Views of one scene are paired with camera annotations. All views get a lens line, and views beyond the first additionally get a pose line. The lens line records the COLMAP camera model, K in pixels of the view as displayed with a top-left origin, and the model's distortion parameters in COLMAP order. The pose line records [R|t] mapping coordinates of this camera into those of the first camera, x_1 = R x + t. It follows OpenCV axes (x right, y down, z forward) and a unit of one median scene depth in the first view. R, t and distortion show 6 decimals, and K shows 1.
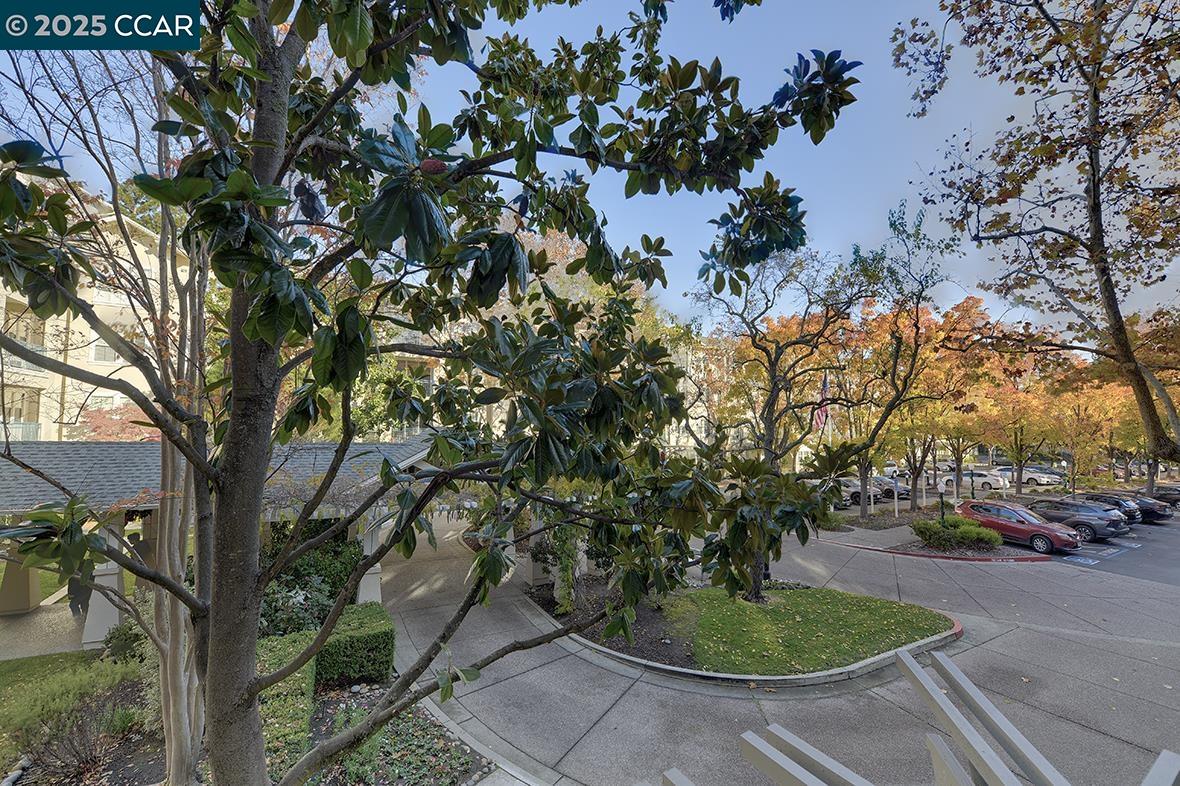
lens RADIAL K [[508.2, 0, 590.4], [0, 508.2, 386.2], [0, 0, 1]] dist [-0.016395, 0.000088]
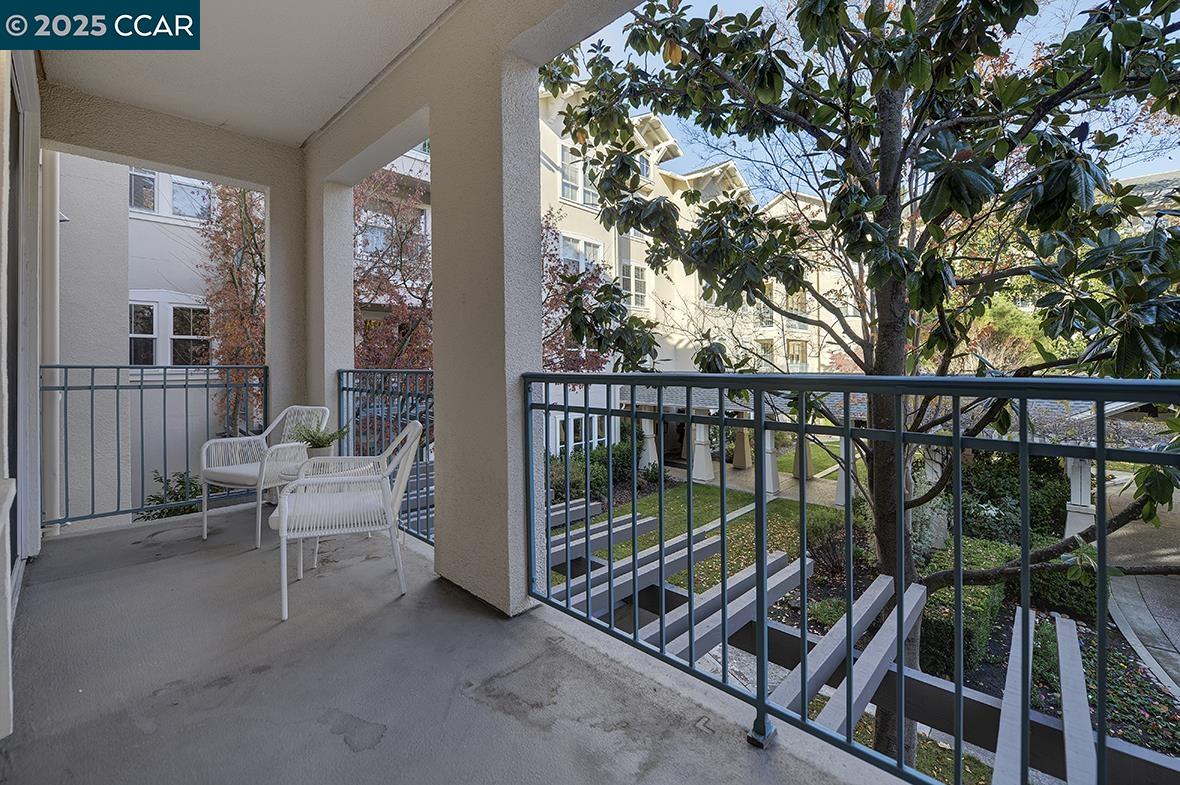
lens RADIAL K [[510.9, 0, 586.1], [0, 510.9, 374.7], [0, 0, 1]] dist [0.000336, 0.000000]
pose [[0.309535, -0.005850, -0.950870, 0.458535], [0.083924, 0.996247, 0.021191, 0.054471], [0.947177, -0.086360, 0.308864, -0.336548]]
